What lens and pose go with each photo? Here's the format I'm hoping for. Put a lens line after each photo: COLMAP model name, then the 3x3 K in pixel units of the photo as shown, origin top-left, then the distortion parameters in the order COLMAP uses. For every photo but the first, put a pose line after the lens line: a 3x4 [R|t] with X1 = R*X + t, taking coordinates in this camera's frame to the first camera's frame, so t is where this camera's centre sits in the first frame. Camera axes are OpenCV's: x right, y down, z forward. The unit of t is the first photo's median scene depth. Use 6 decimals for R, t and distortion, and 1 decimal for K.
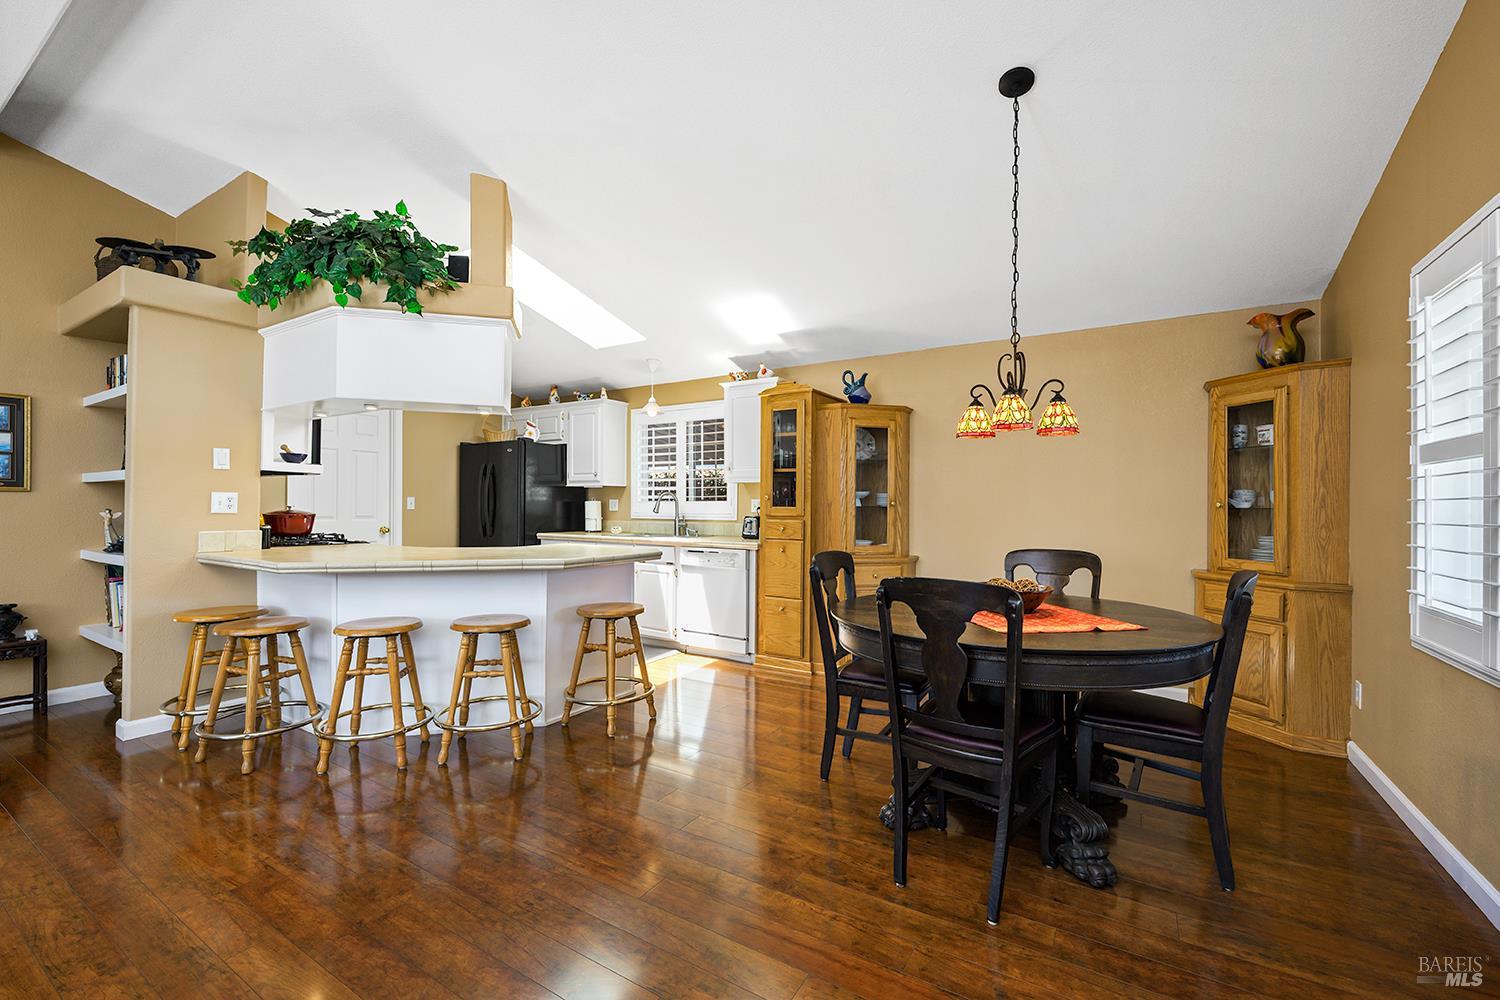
lens RADIAL K [[618.3, 0, 748.1], [0, 618.3, 504.0], [0, 0, 1]] dist [-0.008398, 0.000211]
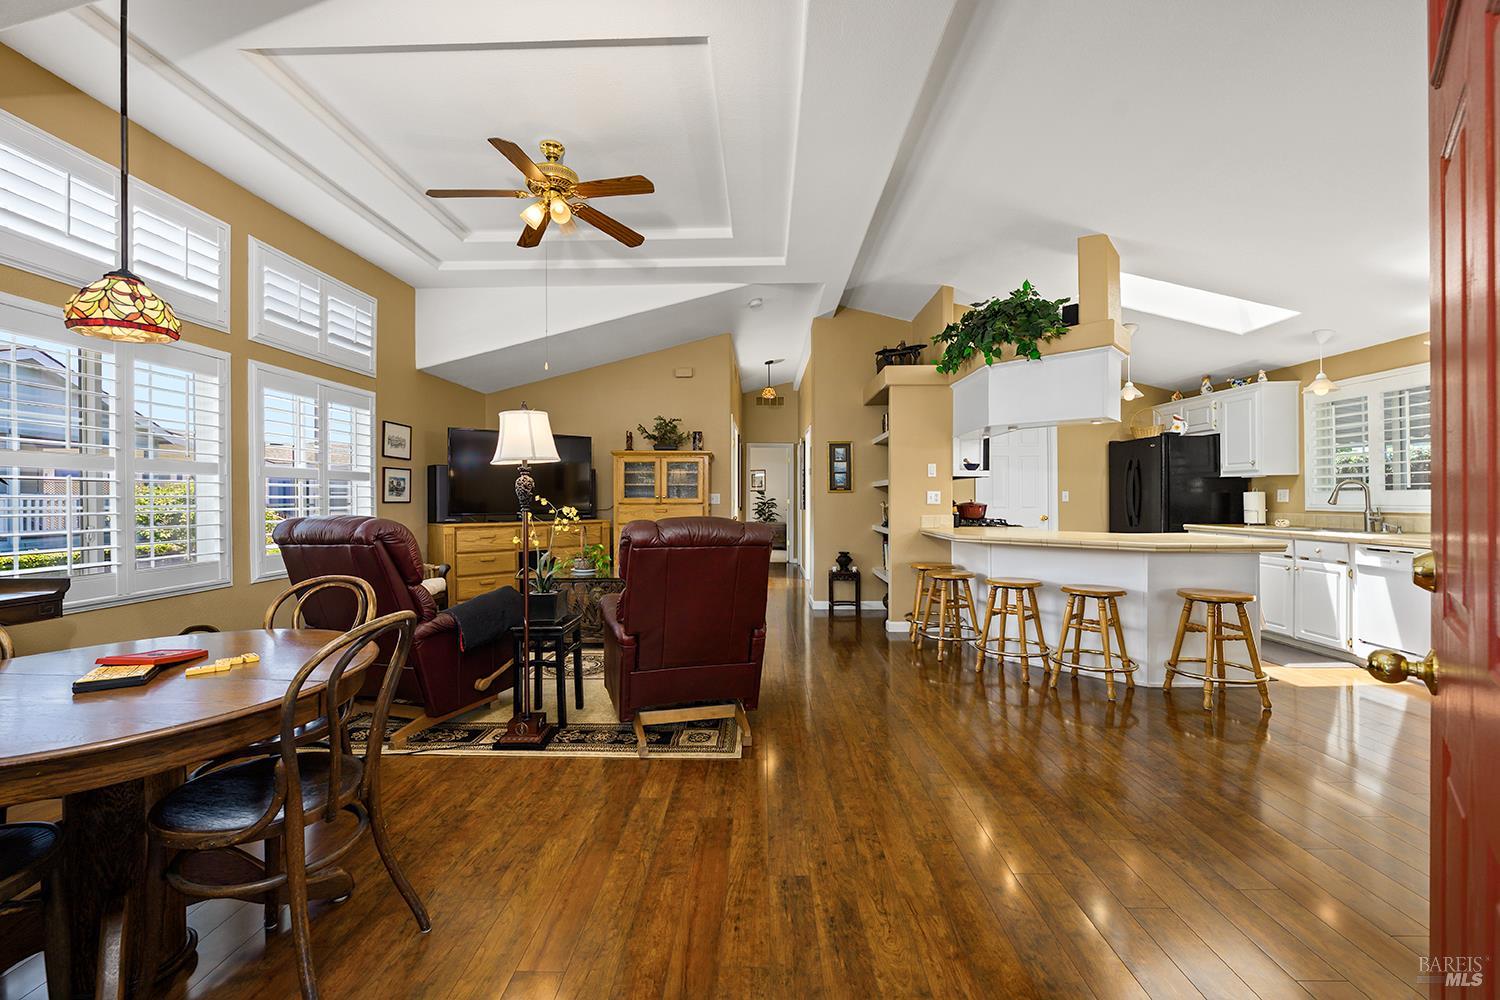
lens RADIAL K [[608.9, 0, 746.6], [0, 608.9, 499.1], [0, 0, 1]] dist [-0.007259, -0.000008]
pose [[0.501399, -0.007547, -0.865183, 0.273078], [0.010737, 0.999939, -0.002500, 0.000647], [0.865150, -0.008036, 0.501450, -0.216332]]
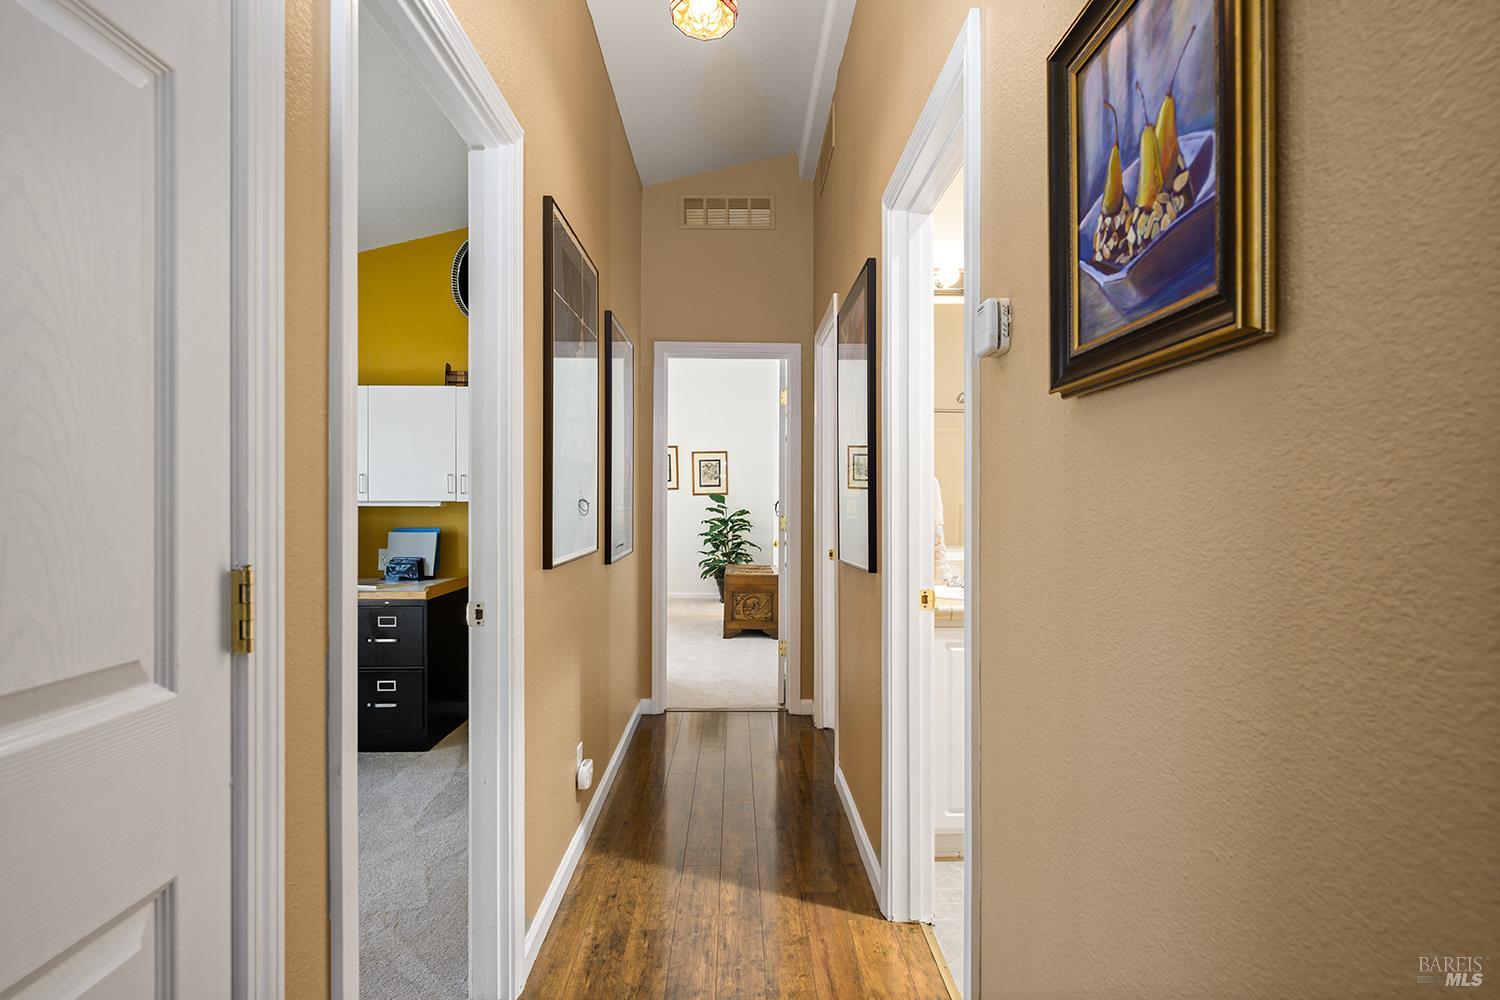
lens RADIAL K [[747.1, 0, 750.6], [0, 747.1, 503.5], [0, 0, 1]] dist [-0.000443, -0.000045]
pose [[0.539069, -0.009087, -0.842212, -1.310218], [0.005698, 0.999958, -0.007142, -0.020260], [0.842242, -0.000949, 0.539099, 0.824309]]
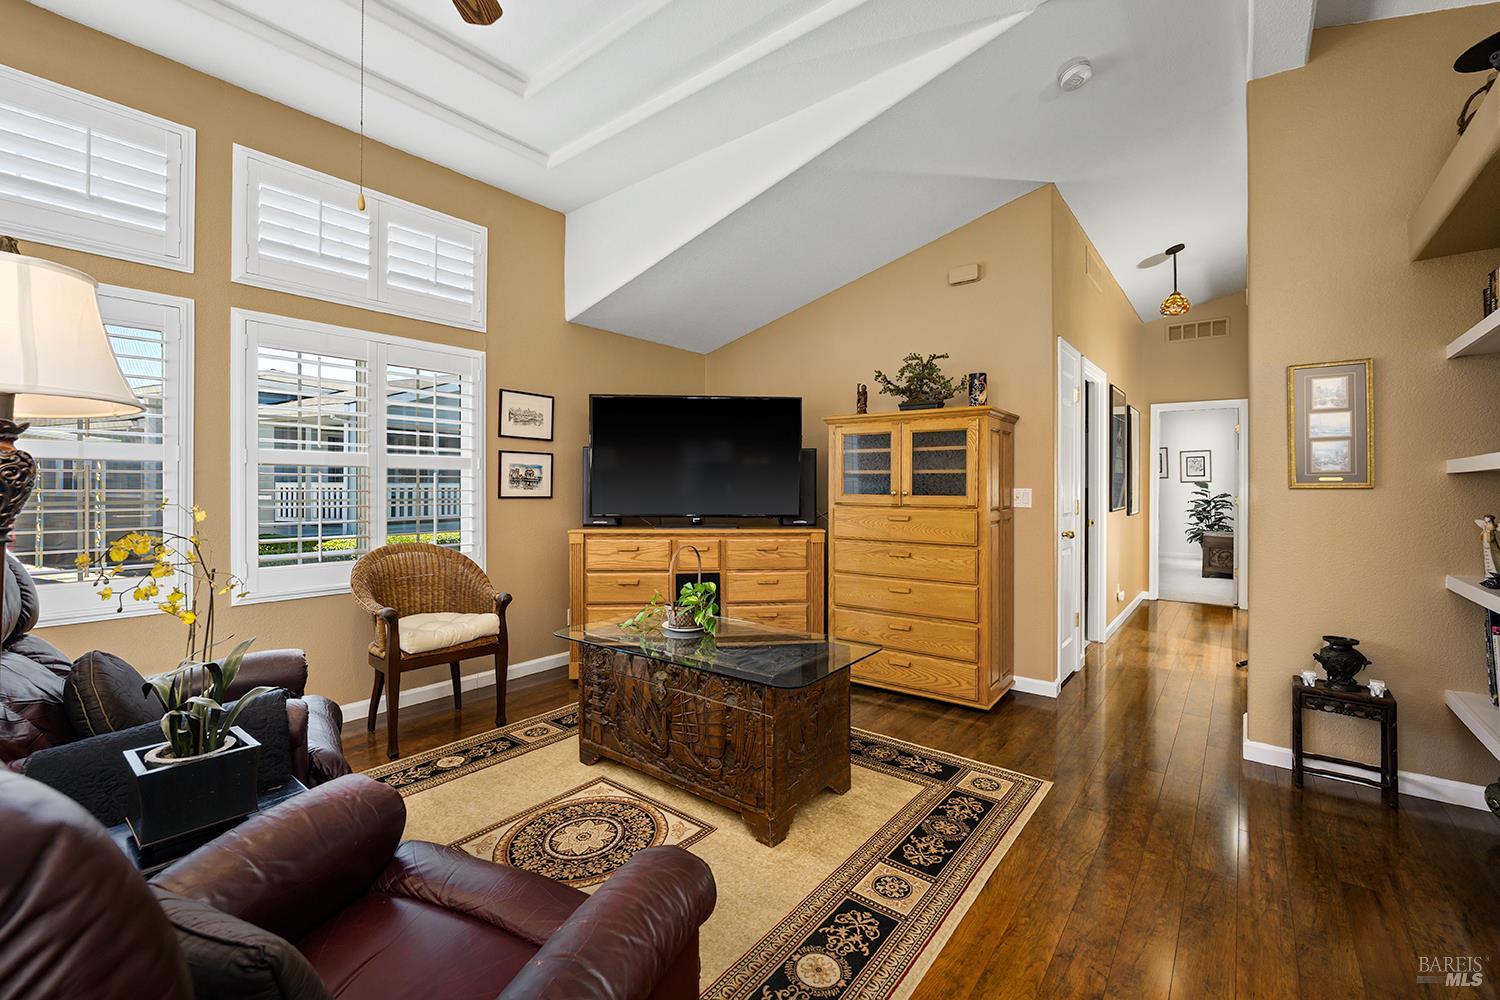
lens RADIAL K [[624.3, 0, 757.8], [0, 624.3, 484.9], [0, 0, 1]] dist [-0.003887, -0.000855]
pose [[-0.113045, -0.012774, -0.993508, -0.352467], [-0.002627, 0.999918, -0.012557, -0.014259], [0.993586, 0.001190, -0.113069, 0.351303]]
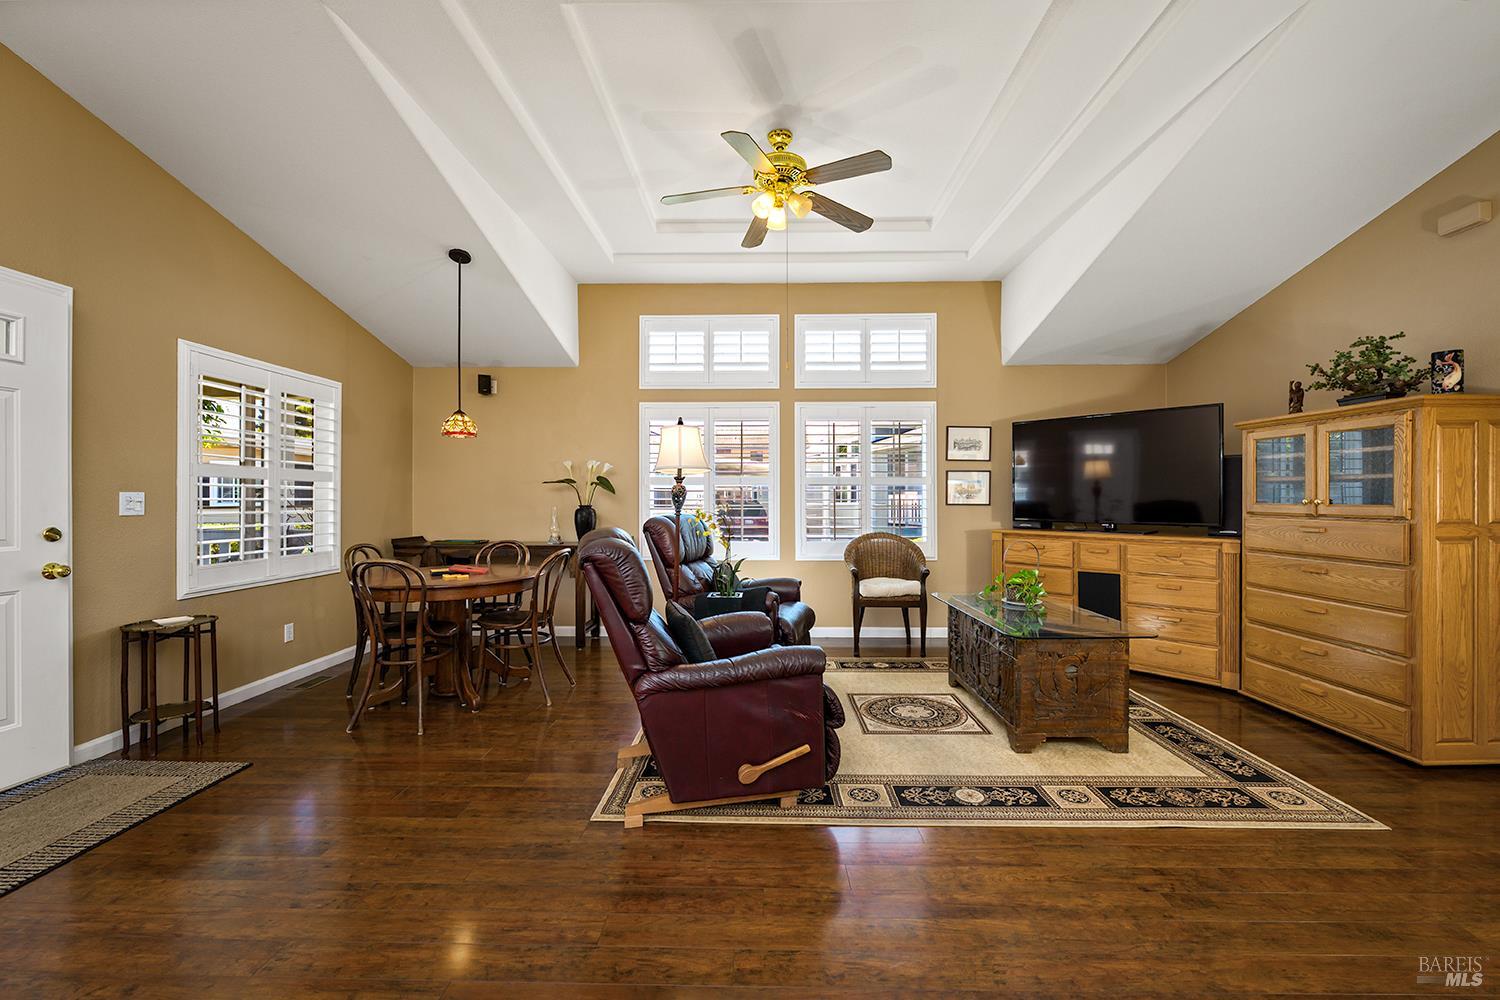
lens RADIAL K [[604.7, 0, 756.5], [0, 604.7, 499.3], [0, 0, 1]] dist [-0.007525, -0.000161]
pose [[-0.860683, -0.005154, -0.509115, -0.236461], [-0.004568, 0.999987, -0.002401, -0.011647], [0.509120, 0.000259, -0.860695, 0.819888]]
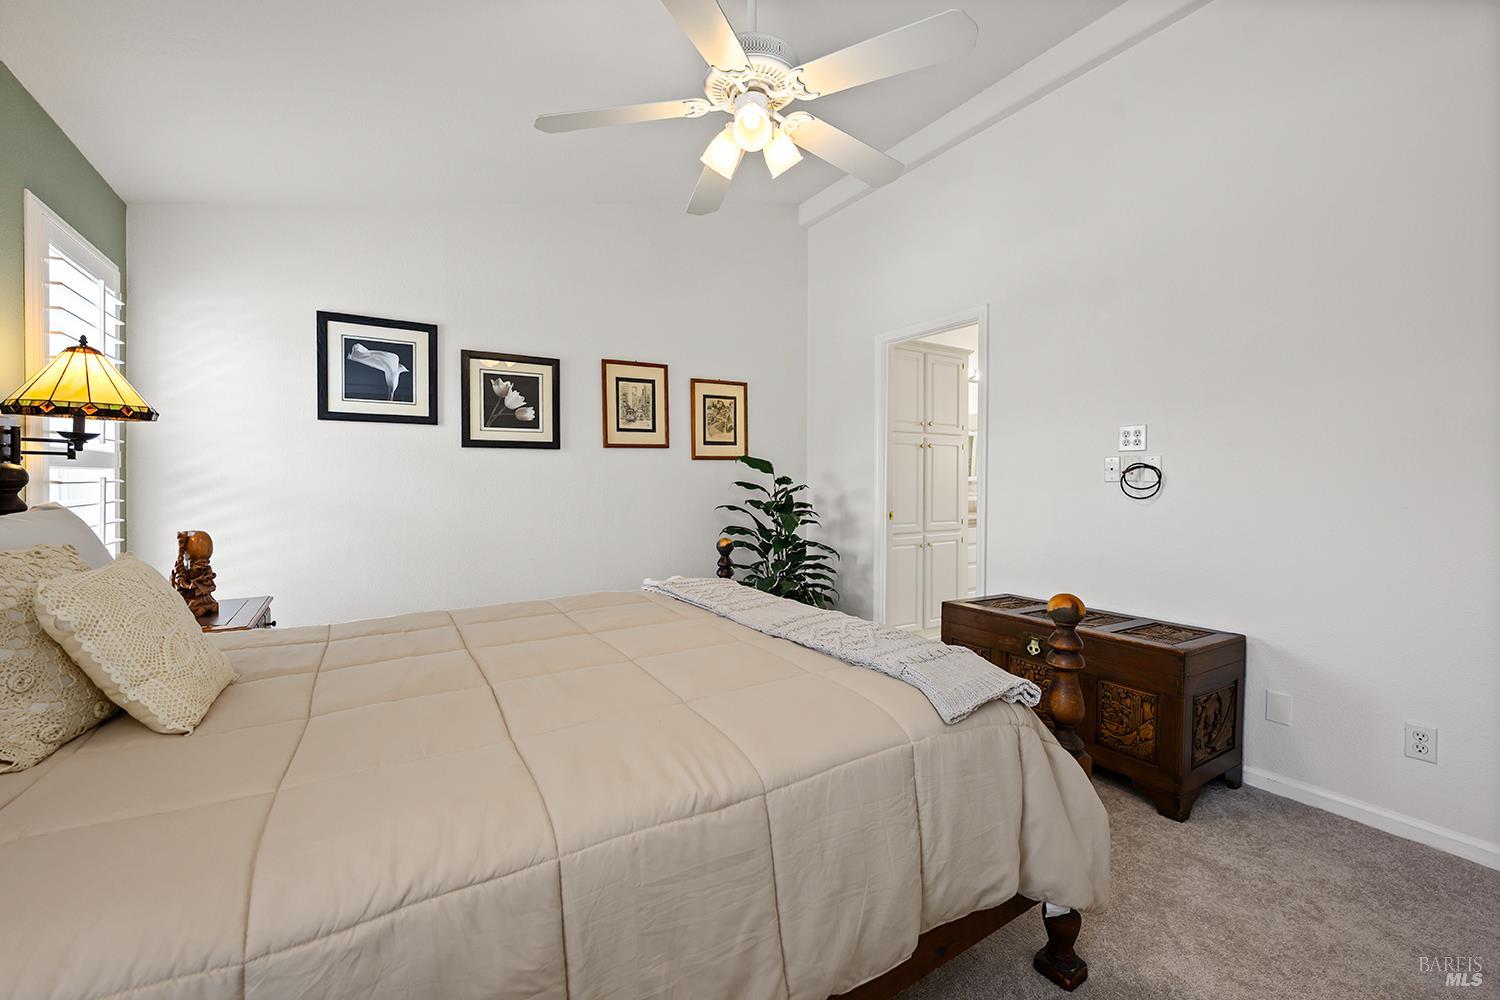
lens RADIAL K [[599.7, 0, 748.4], [0, 599.7, 491.2], [0, 0, 1]] dist [-0.007377, -0.000048]
pose [[0.896821, 0.000906, -0.442392, -3.075184], [0.007563, 0.999820, 0.017380, -0.027932], [0.442328, -0.018933, 0.896653, 1.098905]]
